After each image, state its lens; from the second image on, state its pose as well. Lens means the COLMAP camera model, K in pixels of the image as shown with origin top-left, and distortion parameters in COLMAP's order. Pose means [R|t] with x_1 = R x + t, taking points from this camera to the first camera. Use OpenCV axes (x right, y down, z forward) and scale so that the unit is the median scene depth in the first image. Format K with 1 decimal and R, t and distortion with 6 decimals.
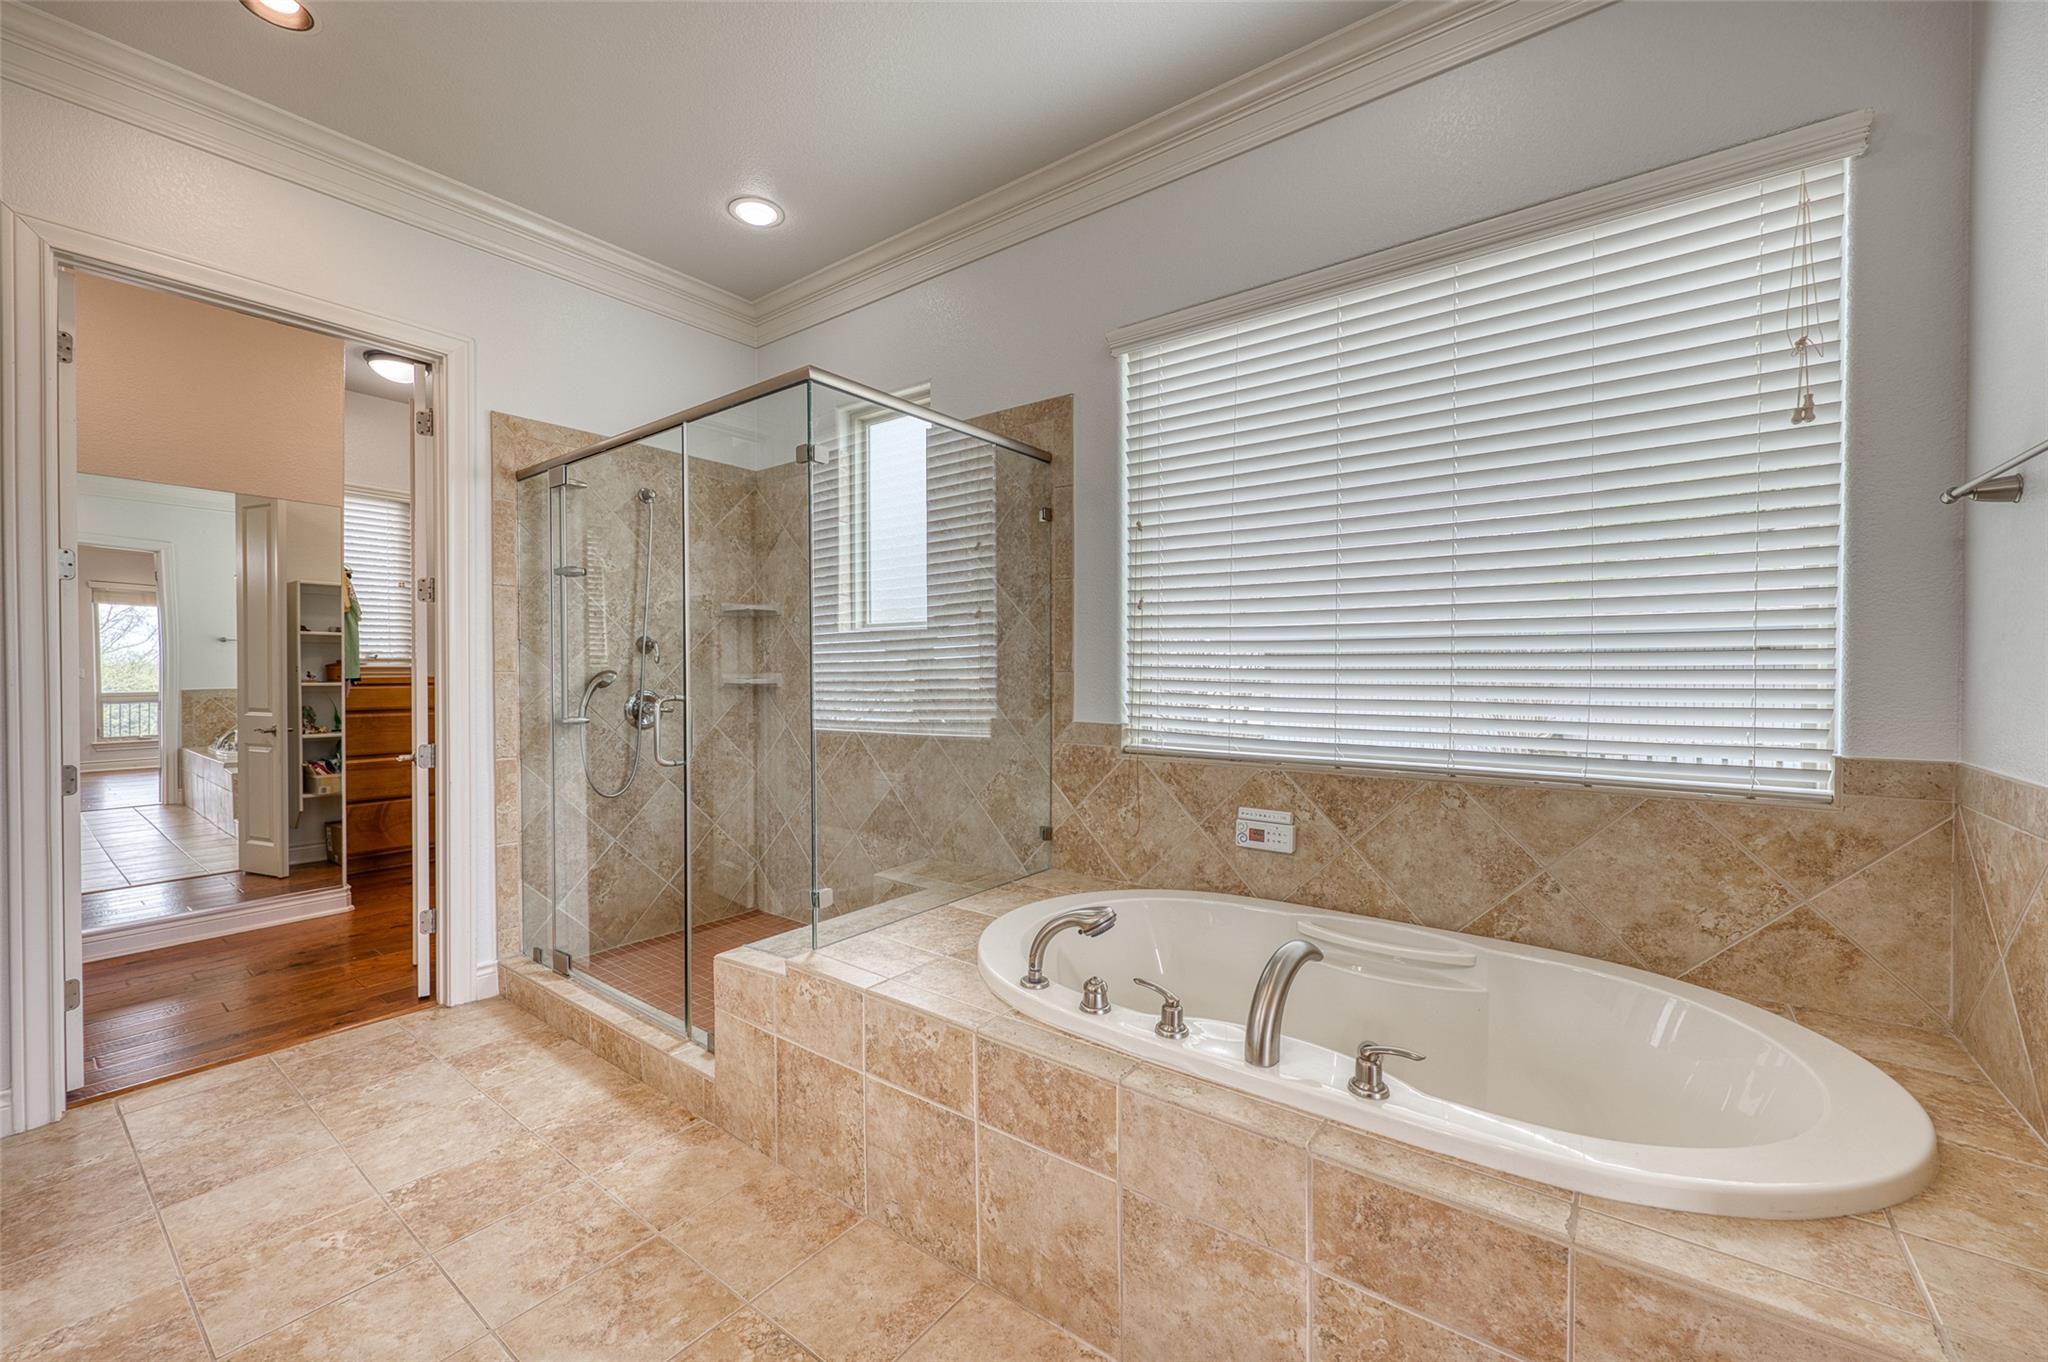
lens RADIAL K [[804.1, 0, 1019.3], [0, 804.1, 684.2], [0, 0, 1]] dist [0.001300, 0.000468]
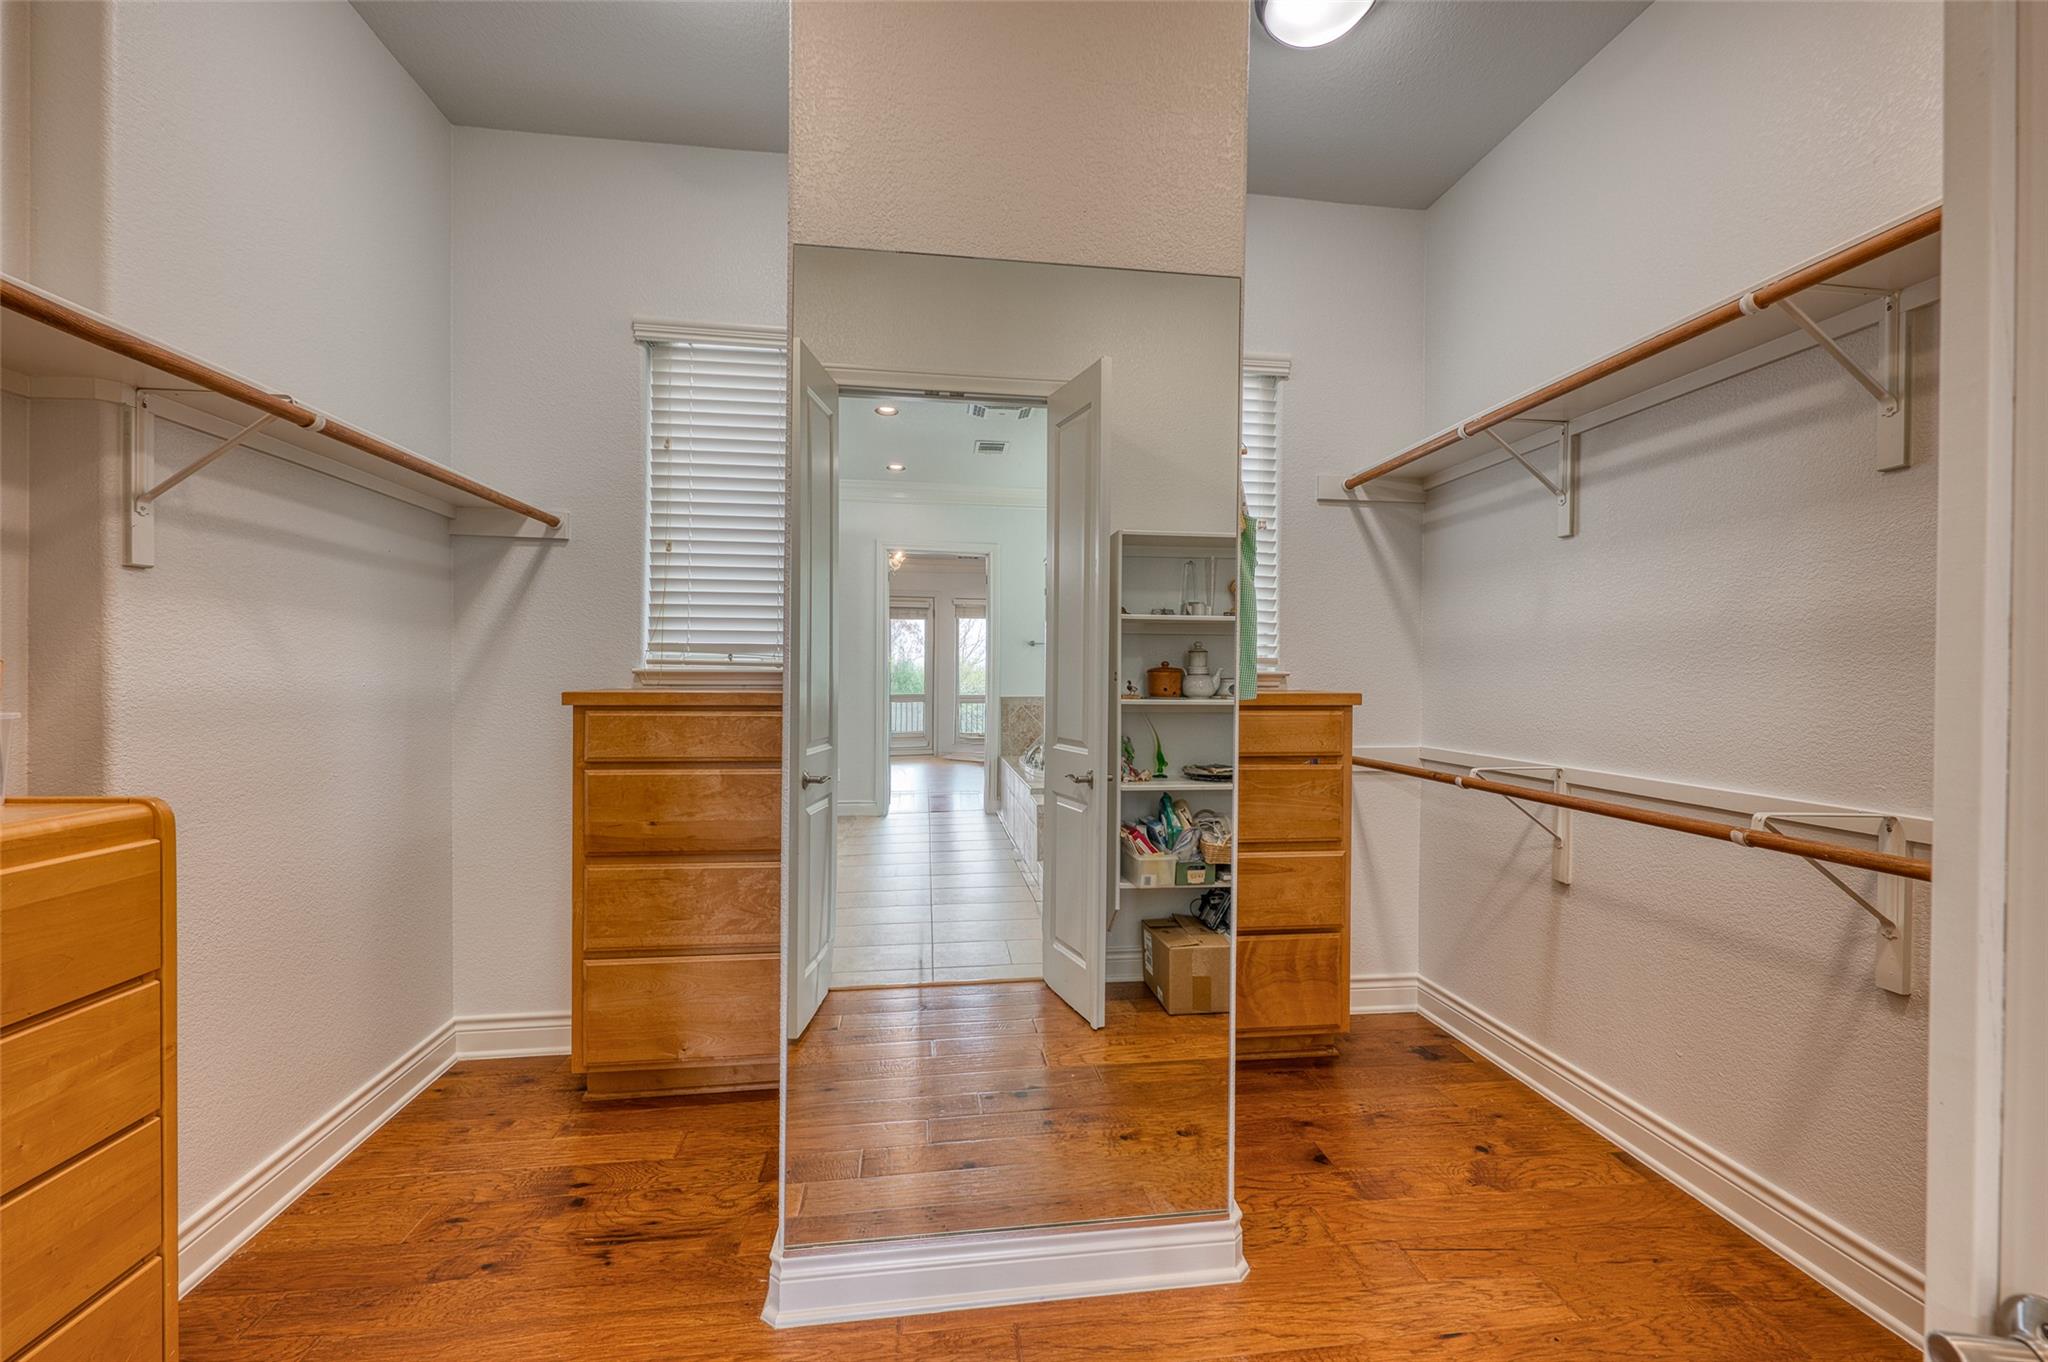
lens RADIAL K [[804.1, 0, 1026.6], [0, 804.1, 683.2], [0, 0, 1]] dist [0.001300, 0.000468]
pose [[0.705436, 0.012473, -0.708664, -0.549503], [-0.018104, 0.999836, -0.000425, -0.012973], [0.708542, 0.013129, 0.705546, 0.557945]]
